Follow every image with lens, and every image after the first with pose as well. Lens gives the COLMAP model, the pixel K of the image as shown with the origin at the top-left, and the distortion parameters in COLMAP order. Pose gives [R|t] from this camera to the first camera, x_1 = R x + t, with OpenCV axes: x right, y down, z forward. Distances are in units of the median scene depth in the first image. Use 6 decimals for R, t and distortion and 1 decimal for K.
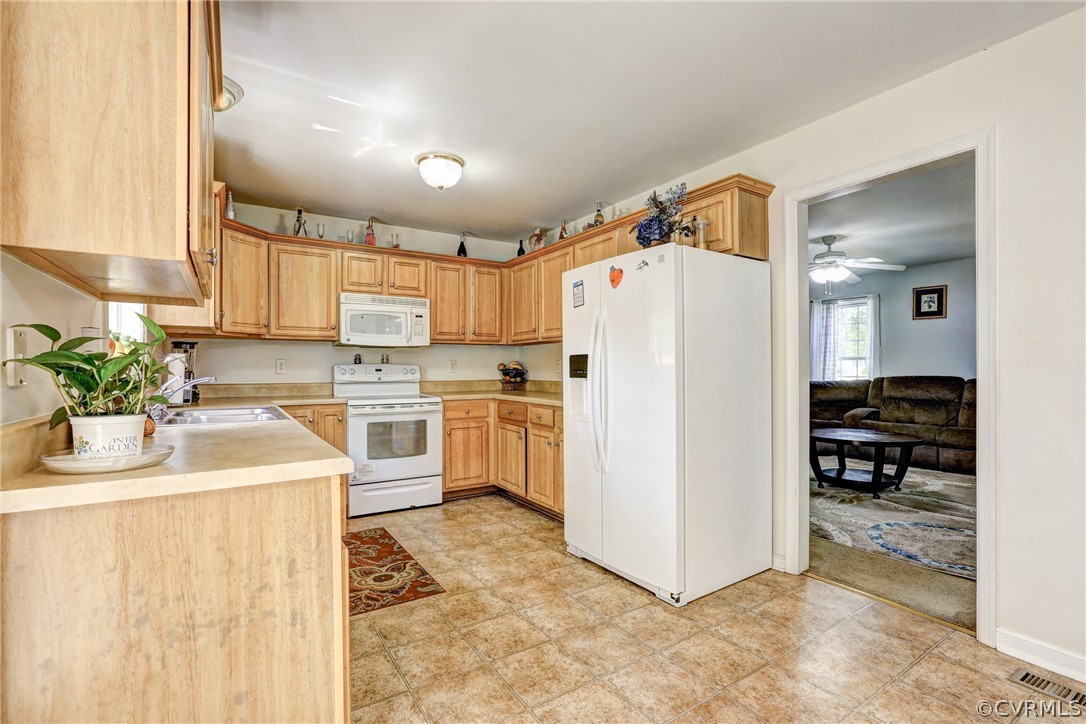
lens RADIAL K [[486.8, 0, 544.0], [0, 486.8, 372.3], [0, 0, 1]] dist [-0.034403, 0.003915]
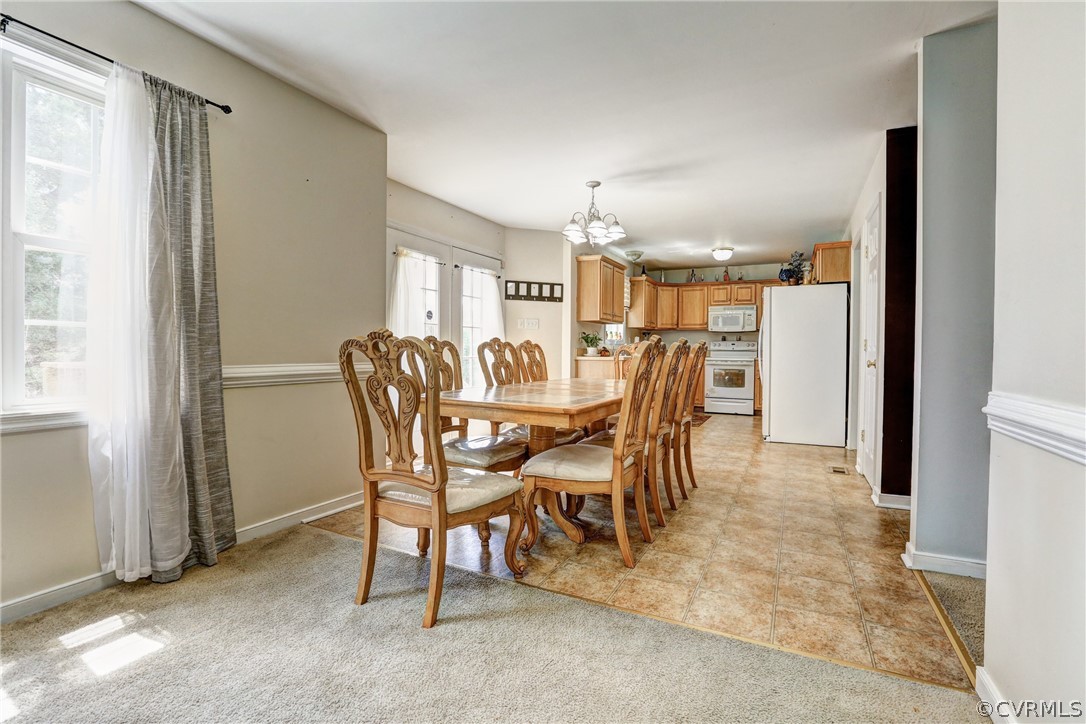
lens RADIAL K [[486.8, 0, 535.0], [0, 486.8, 360.3], [0, 0, 1]] dist [-0.034403, 0.003915]
pose [[0.494299, 0.027005, -0.868872, 0.958556], [-0.015759, 0.999631, 0.022104, 0.029655], [0.869149, 0.002767, 0.494542, -0.636047]]
